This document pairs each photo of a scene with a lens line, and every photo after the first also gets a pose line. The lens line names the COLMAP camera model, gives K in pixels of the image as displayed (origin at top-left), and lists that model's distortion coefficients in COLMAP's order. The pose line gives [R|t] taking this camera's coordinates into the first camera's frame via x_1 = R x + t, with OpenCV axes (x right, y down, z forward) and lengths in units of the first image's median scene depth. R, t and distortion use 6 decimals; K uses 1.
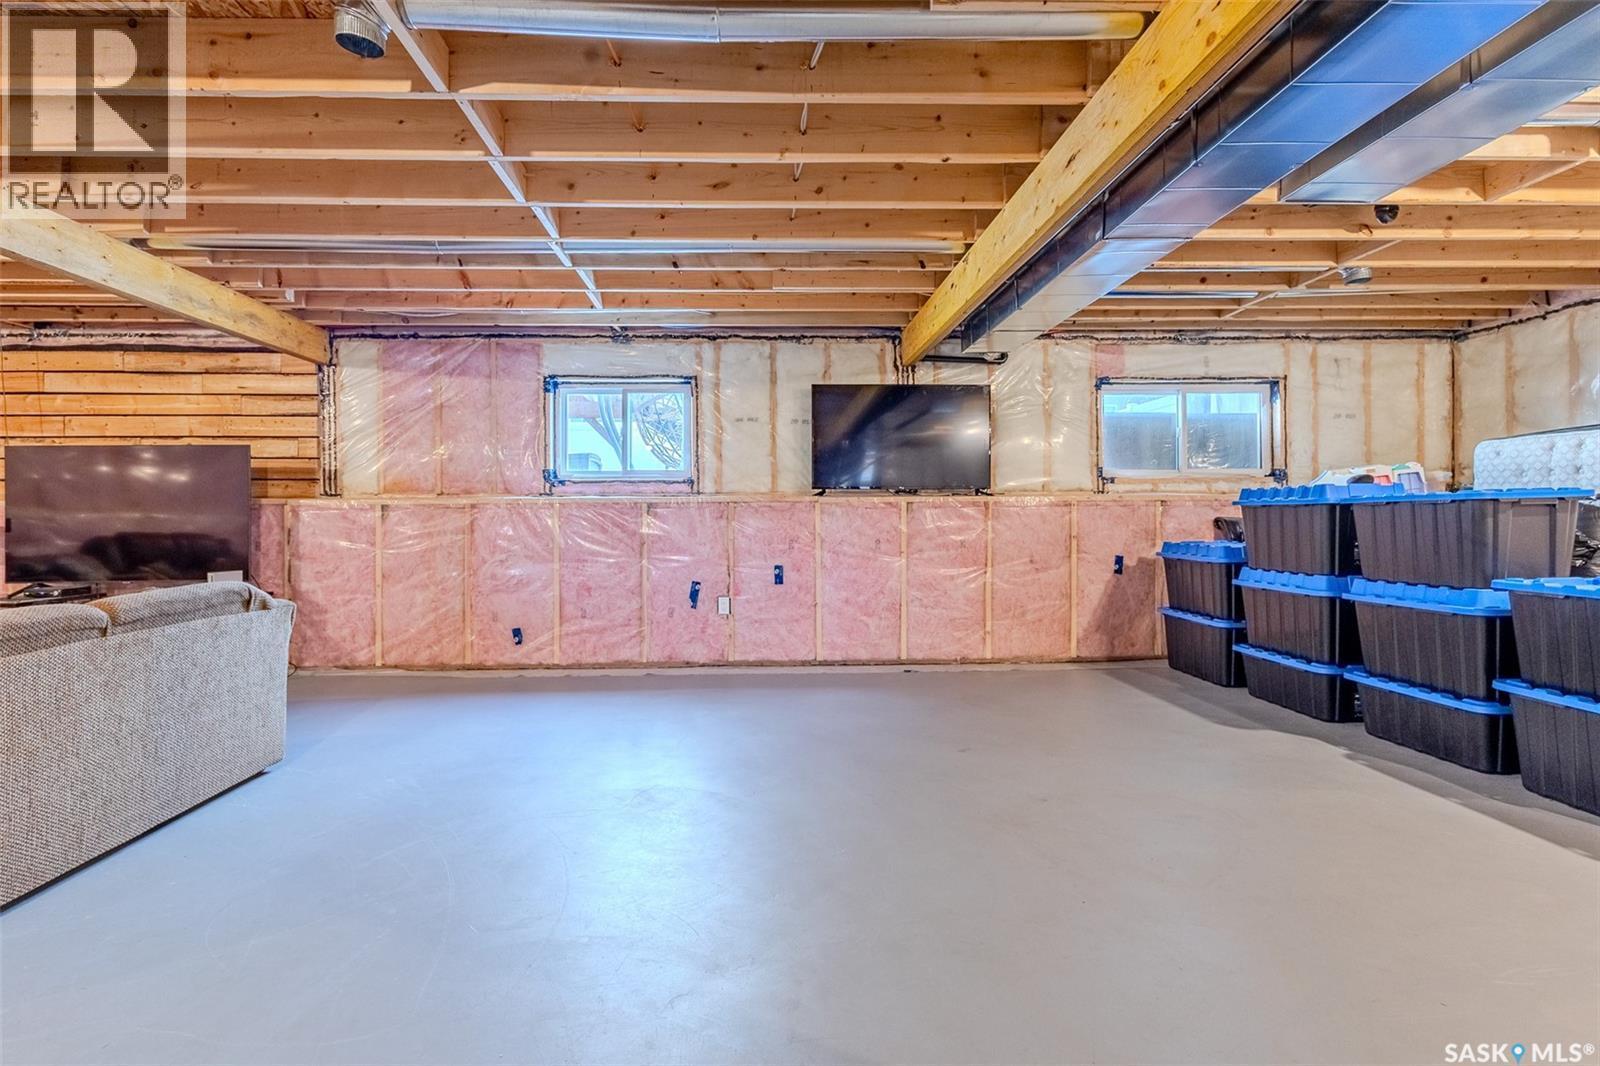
lens RADIAL K [[749.8, 0, 759.6], [0, 749.8, 520.2], [0, 0, 1]] dist [0.006492, -0.001059]
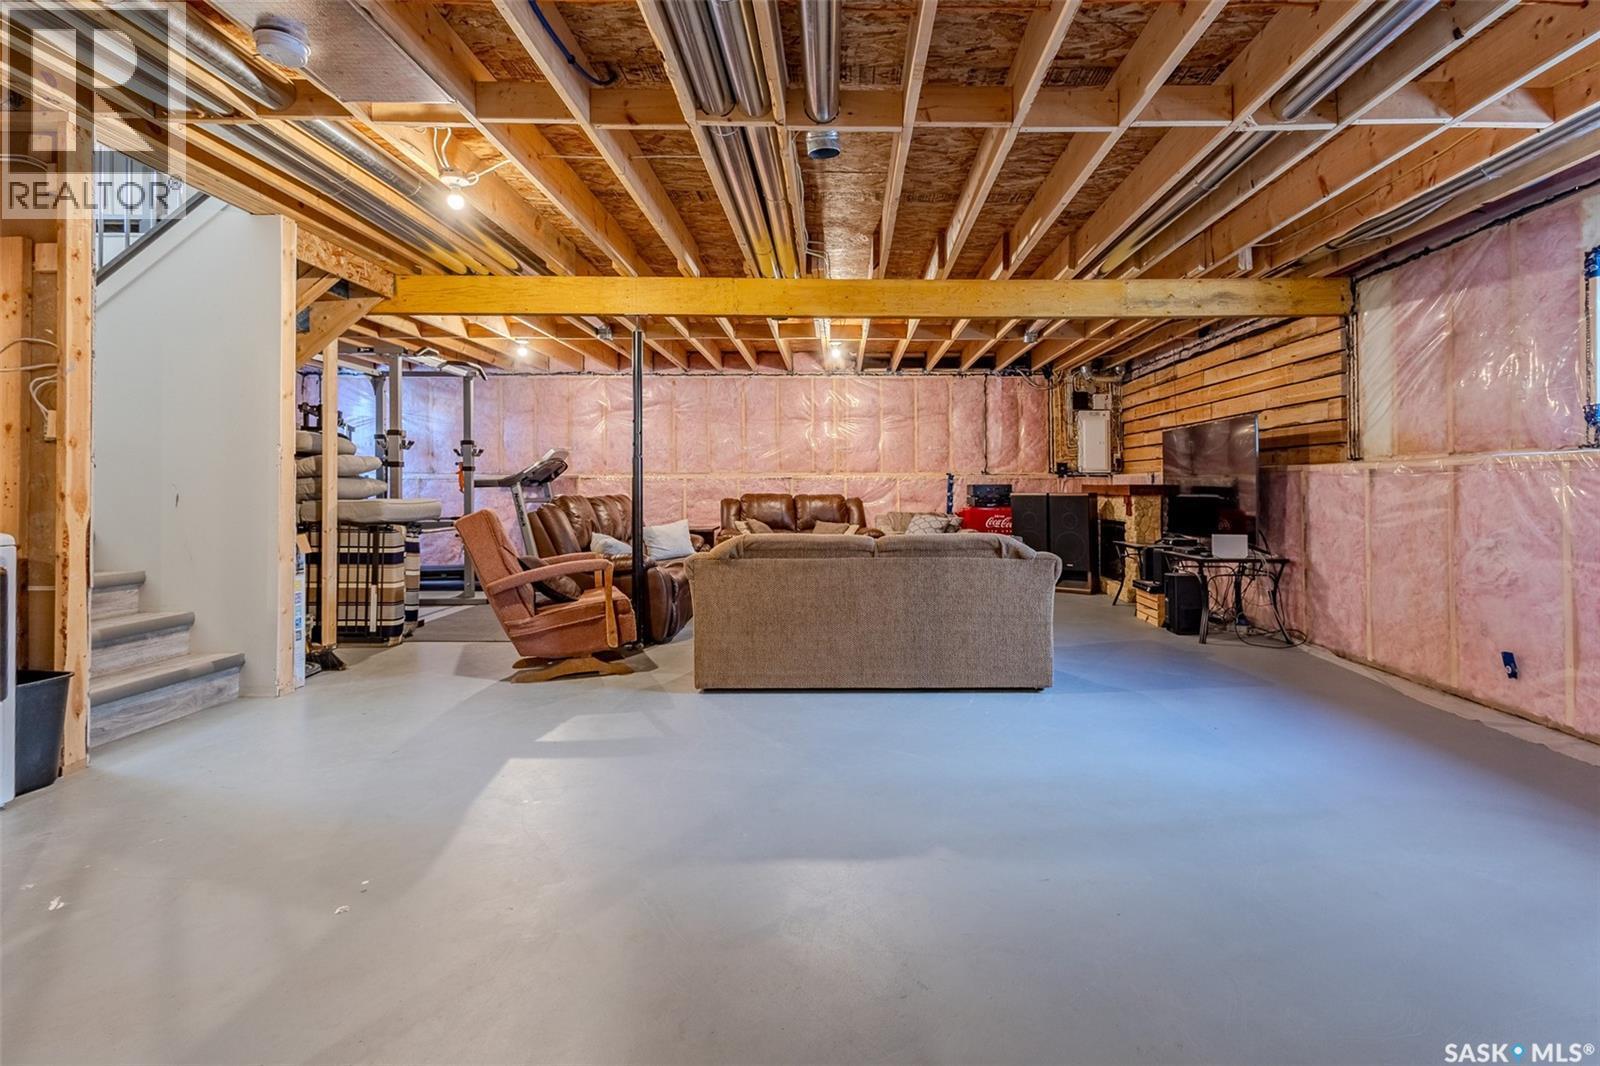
lens RADIAL K [[749.8, 0, 834.7], [0, 749.8, 479.5], [0, 0, 1]] dist [0.006492, -0.001059]
pose [[-0.024932, -0.006316, -0.999669, 0.351916], [-0.001516, 0.999979, -0.006280, -0.002906], [0.999688, 0.001359, -0.024941, 0.422460]]
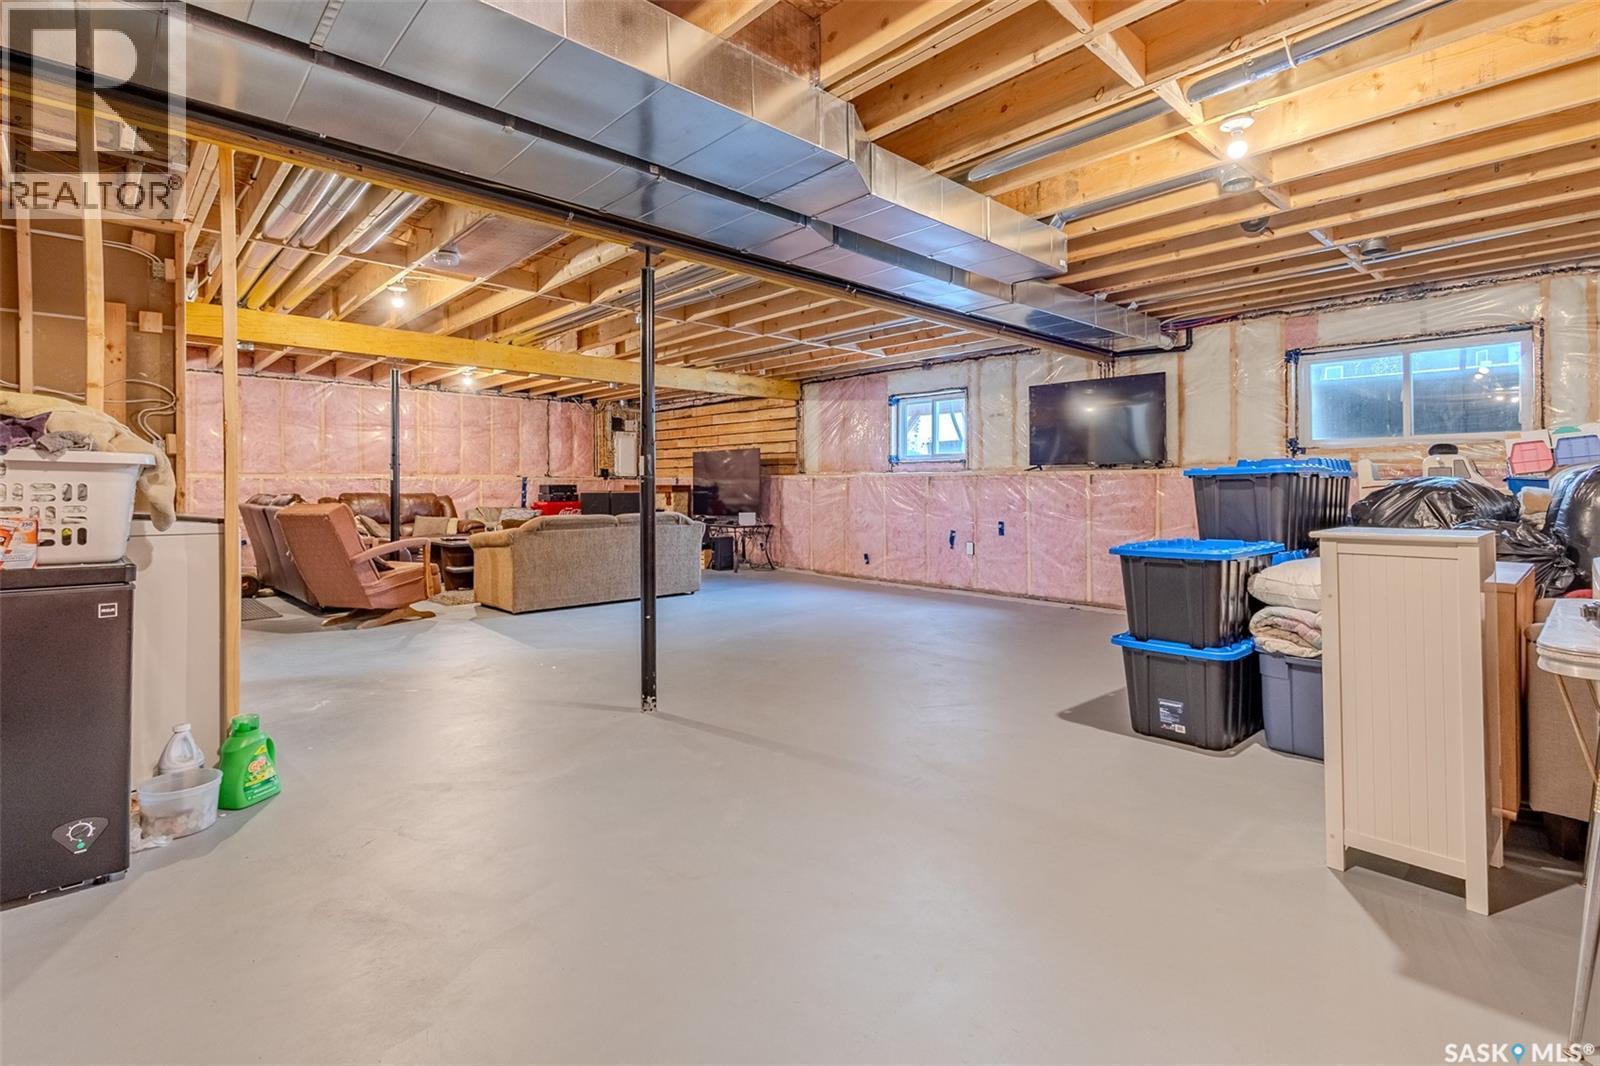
lens RADIAL K [[749.8, 0, 809.9], [0, 749.8, 479.1], [0, 0, 1]] dist [0.006492, -0.001059]
pose [[0.656119, -0.002761, -0.754652, 0.822448], [-0.003492, 0.999971, -0.006695, -0.007025], [0.754649, 0.007028, 0.656091, -0.161771]]
